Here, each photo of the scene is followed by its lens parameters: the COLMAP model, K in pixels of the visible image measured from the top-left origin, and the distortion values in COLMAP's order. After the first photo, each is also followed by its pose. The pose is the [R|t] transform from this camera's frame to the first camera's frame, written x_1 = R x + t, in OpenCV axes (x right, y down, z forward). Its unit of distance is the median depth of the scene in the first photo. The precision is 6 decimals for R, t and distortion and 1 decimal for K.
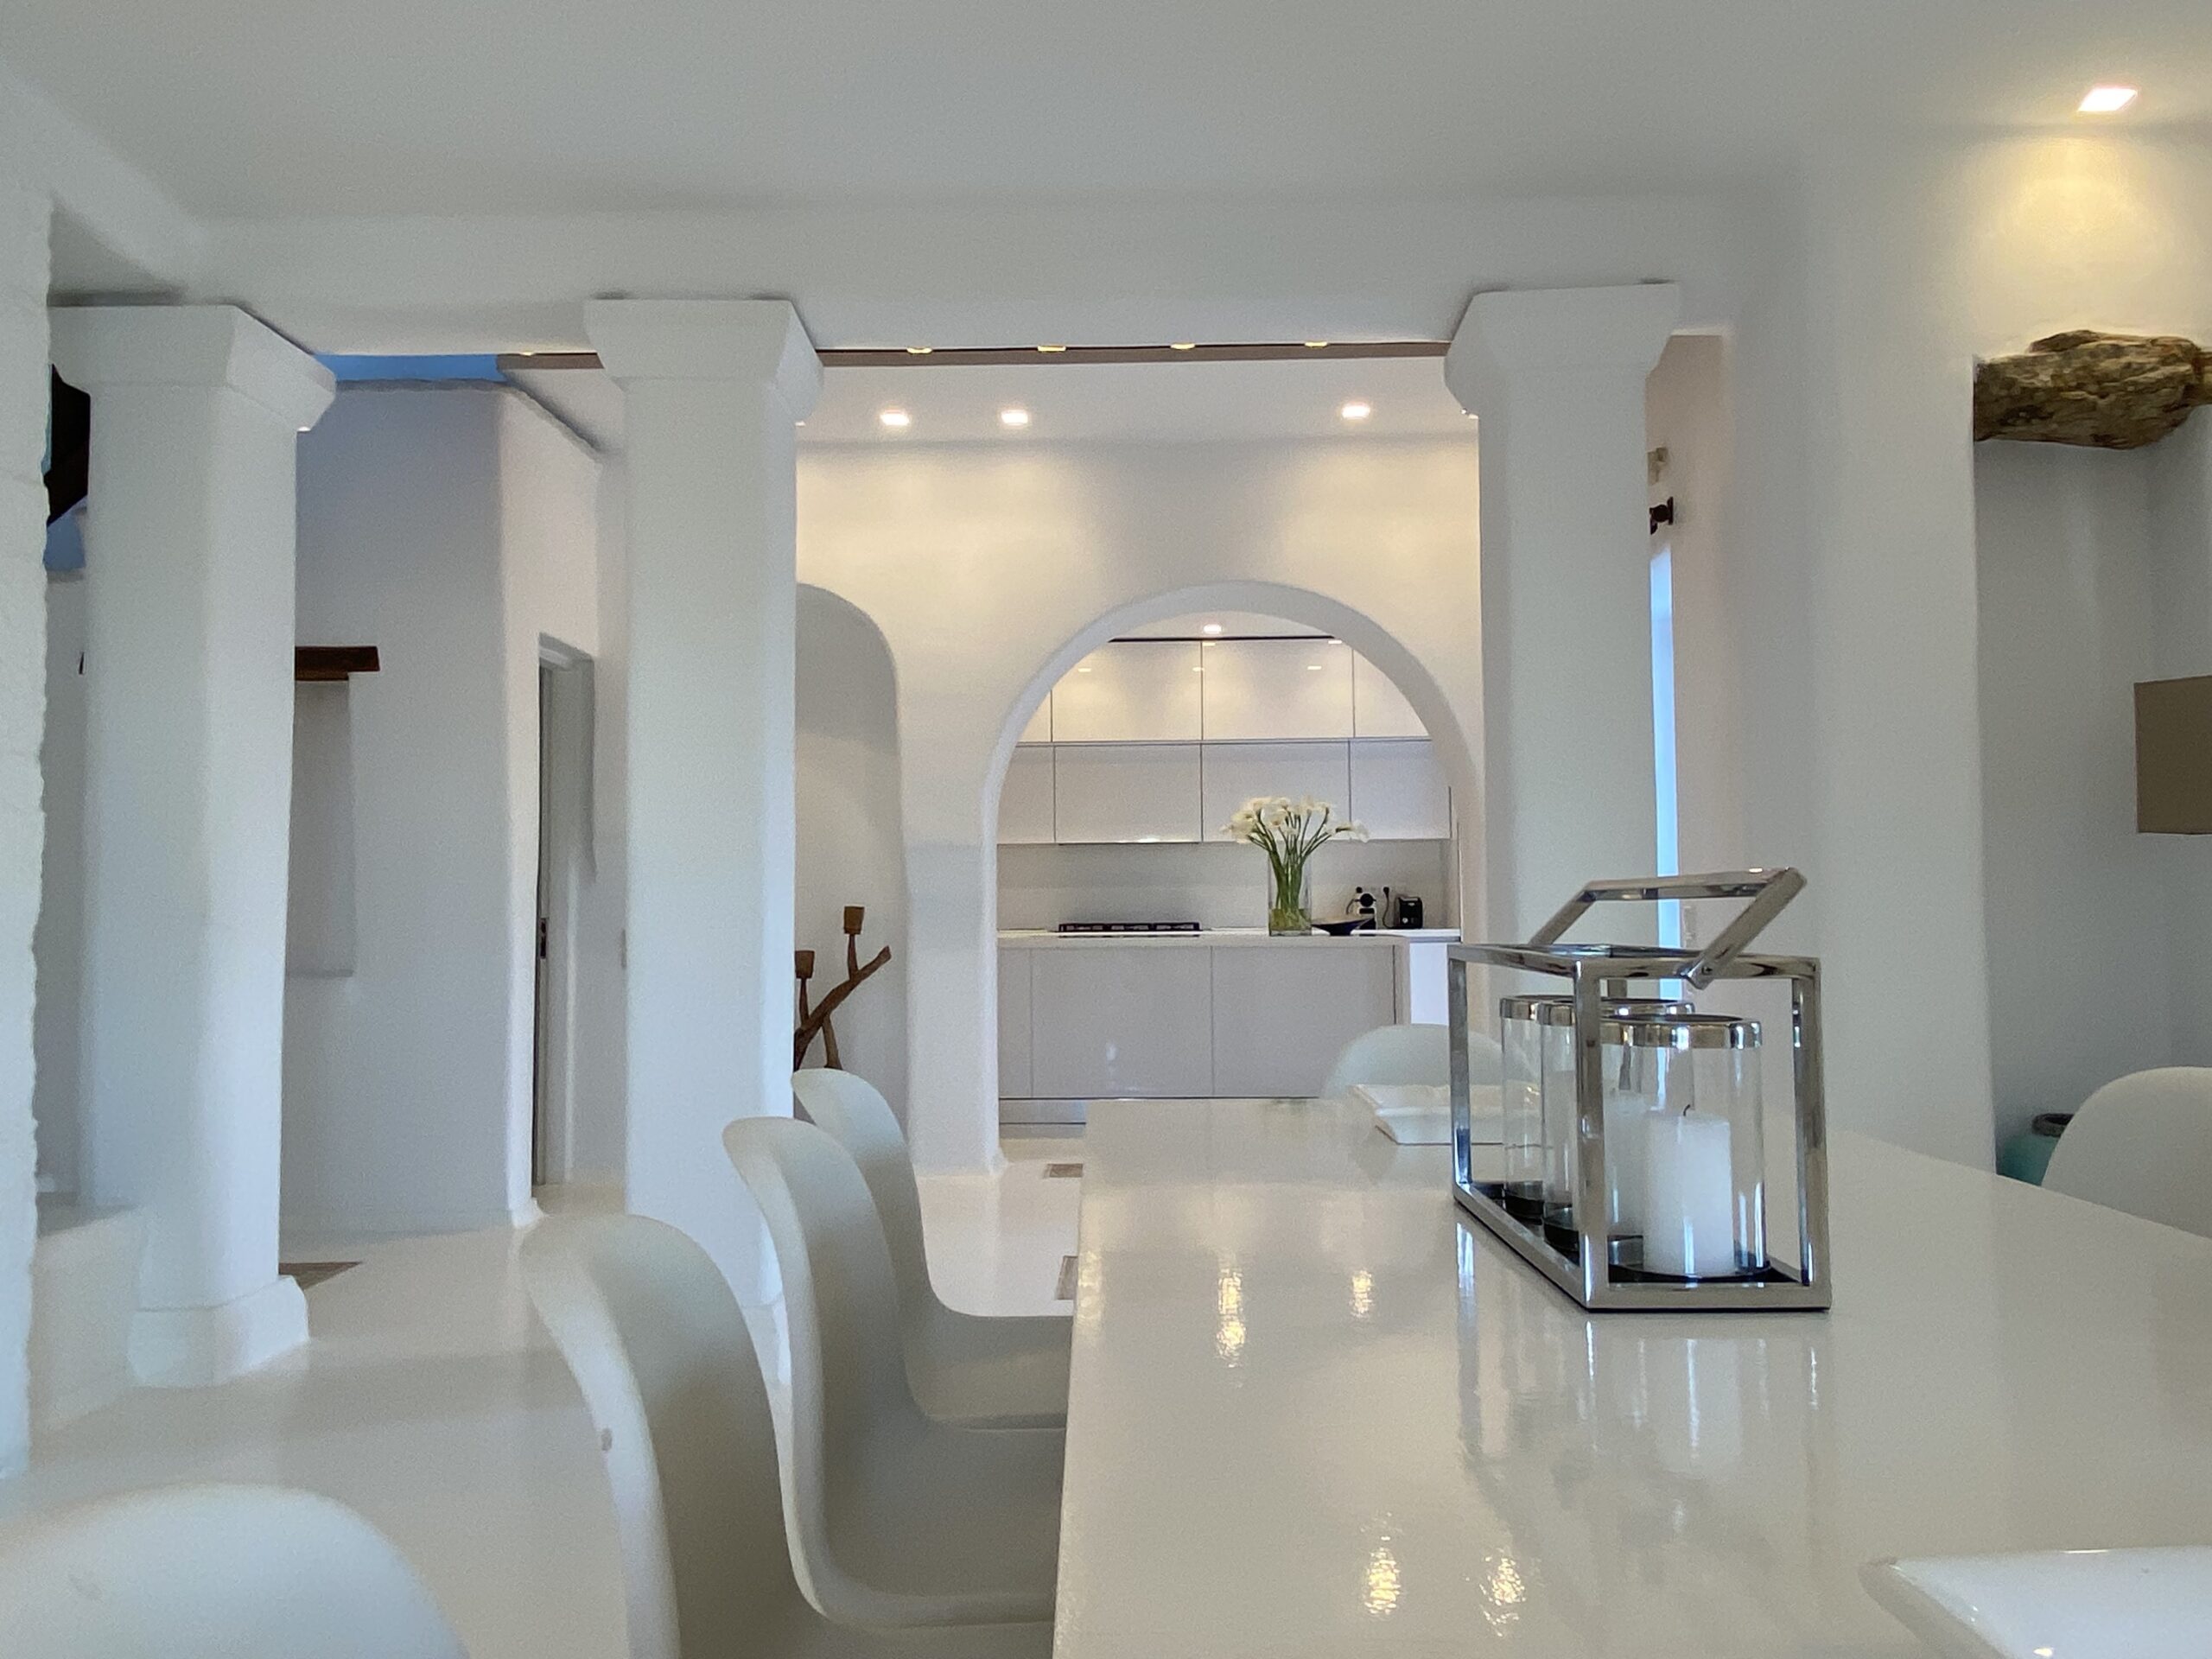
lens RADIAL K [[1618.1, 0, 1116.0], [0, 1618.1, 837.5], [0, 0, 1]] dist [0.000606, -0.011729]
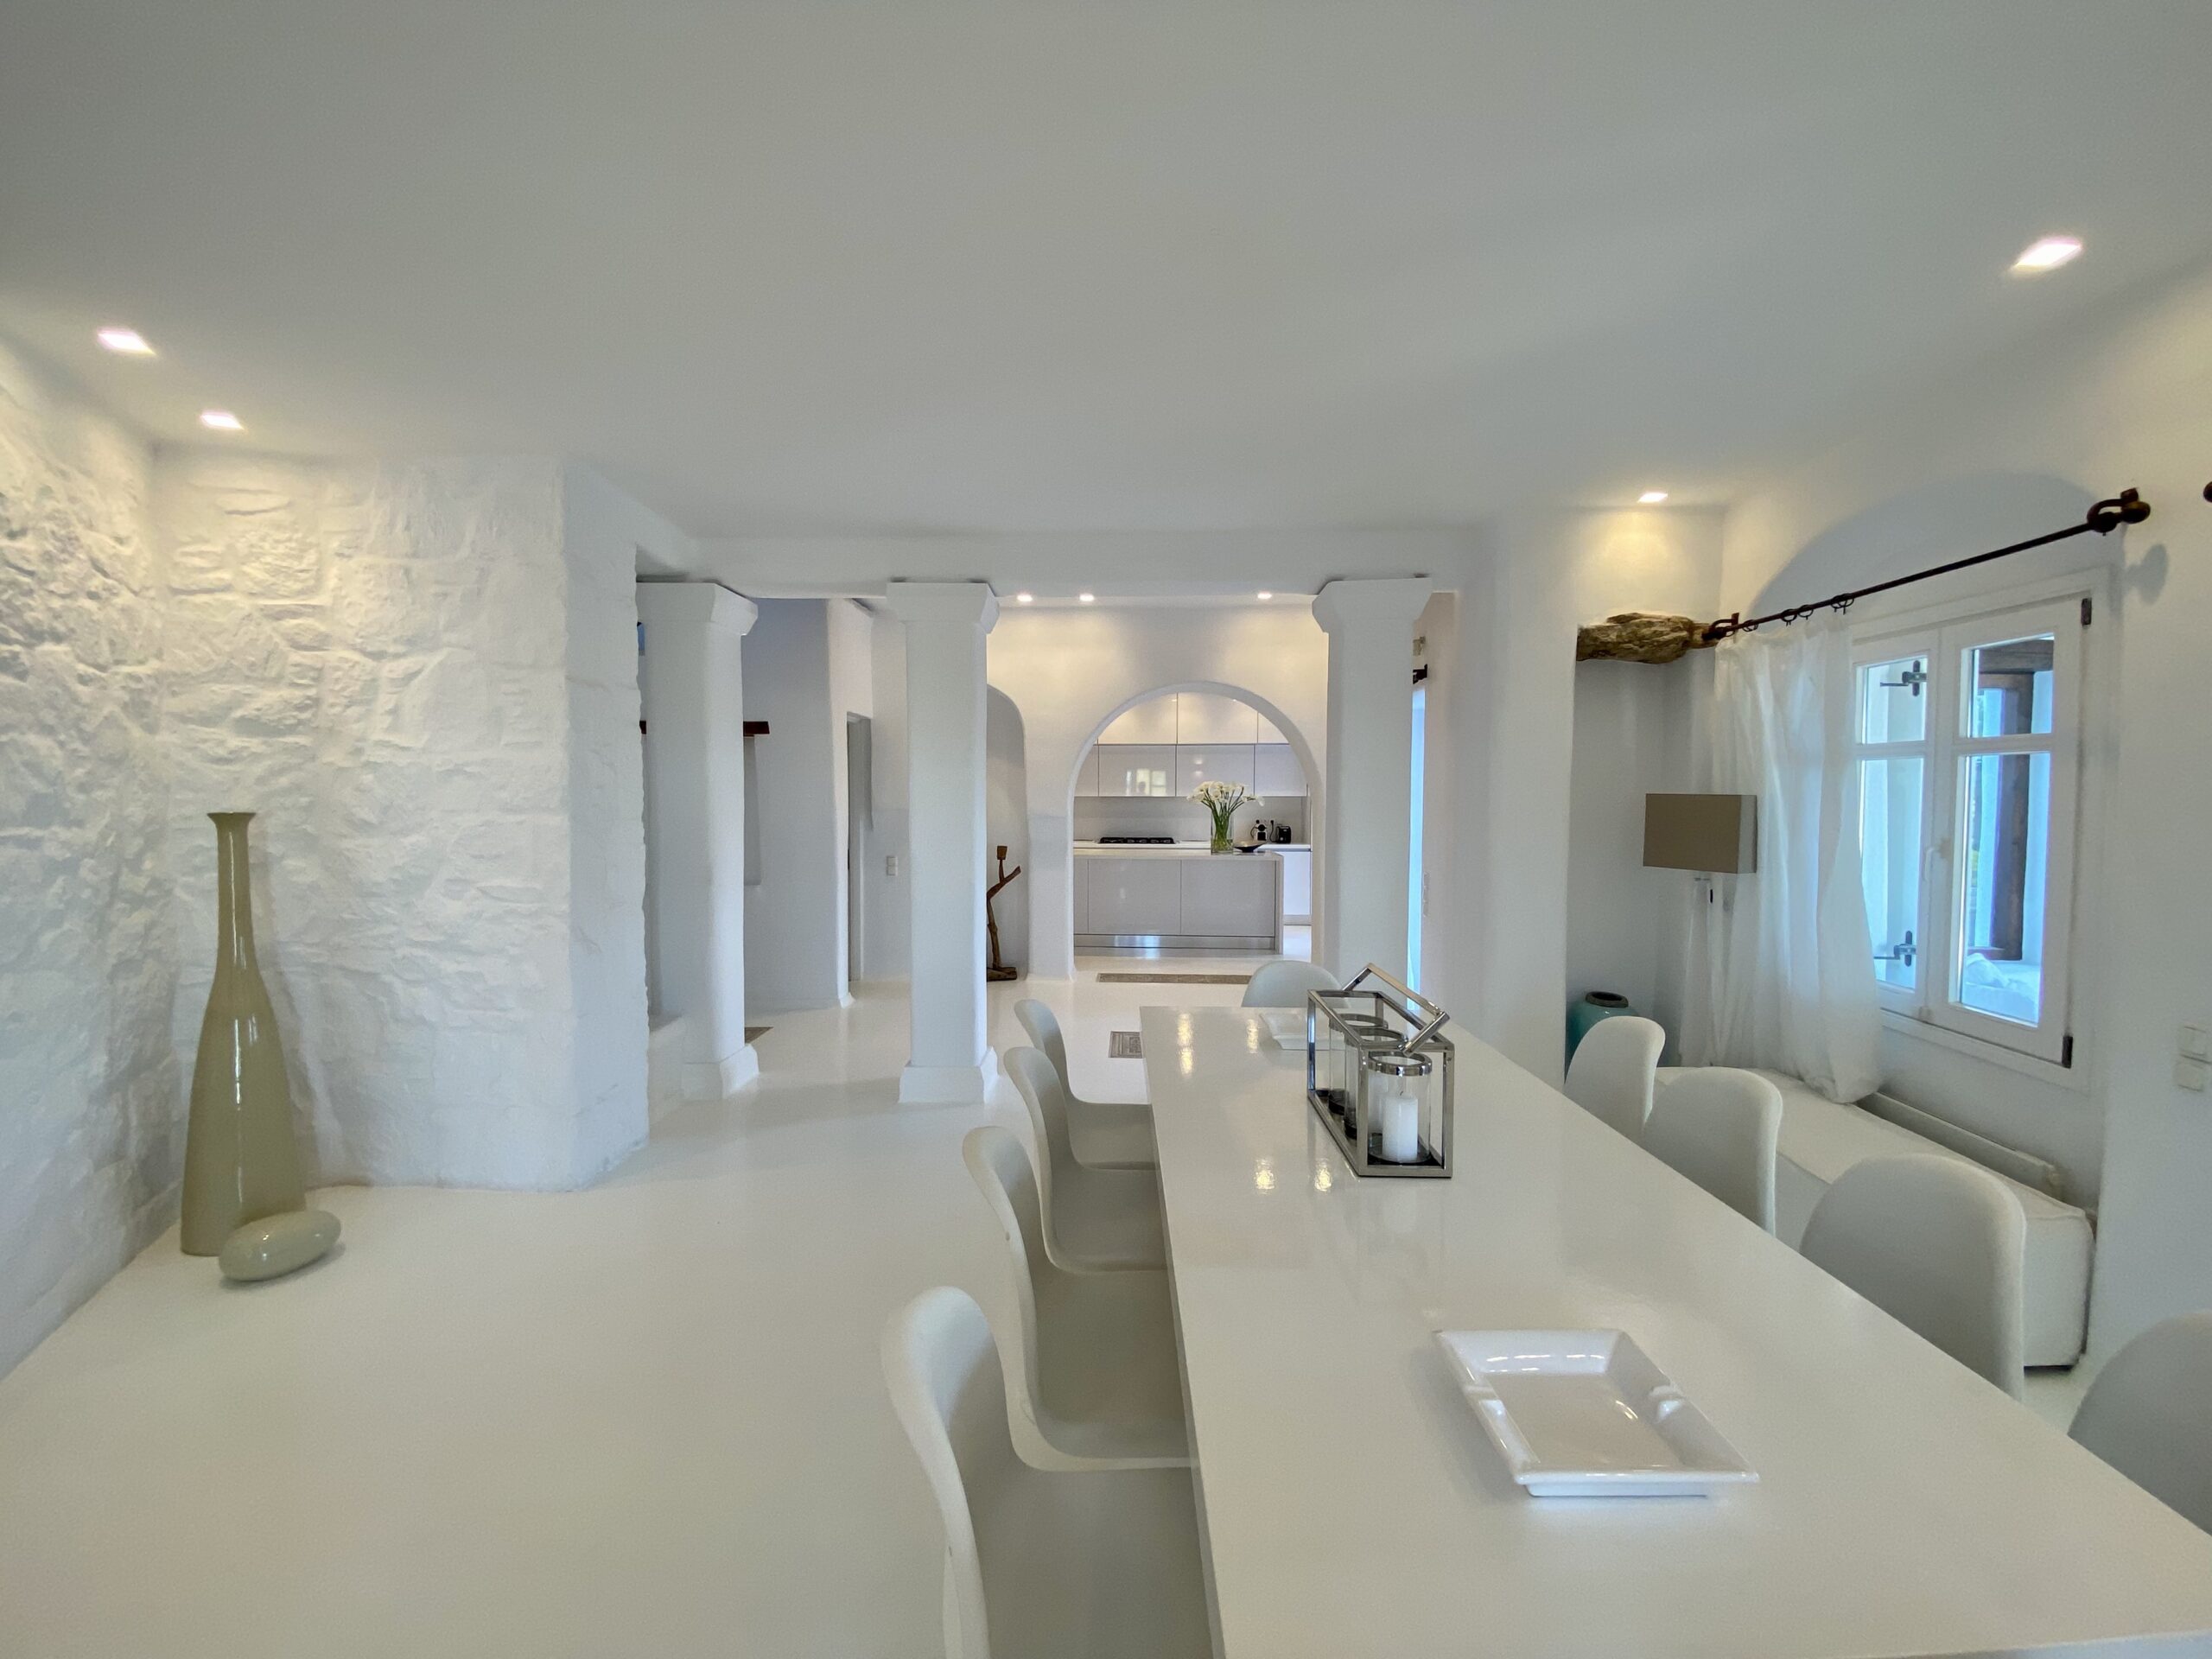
lens RADIAL K [[893.8, 0, 1091.6], [0, 893.8, 826.1], [0, 0, 1]] dist [-0.003530, -0.000264]
pose [[0.999504, 0.011968, -0.029138, -0.028416], [-0.009294, 0.995876, 0.090242, -0.106894], [0.030097, -0.089927, 0.995494, -0.108853]]
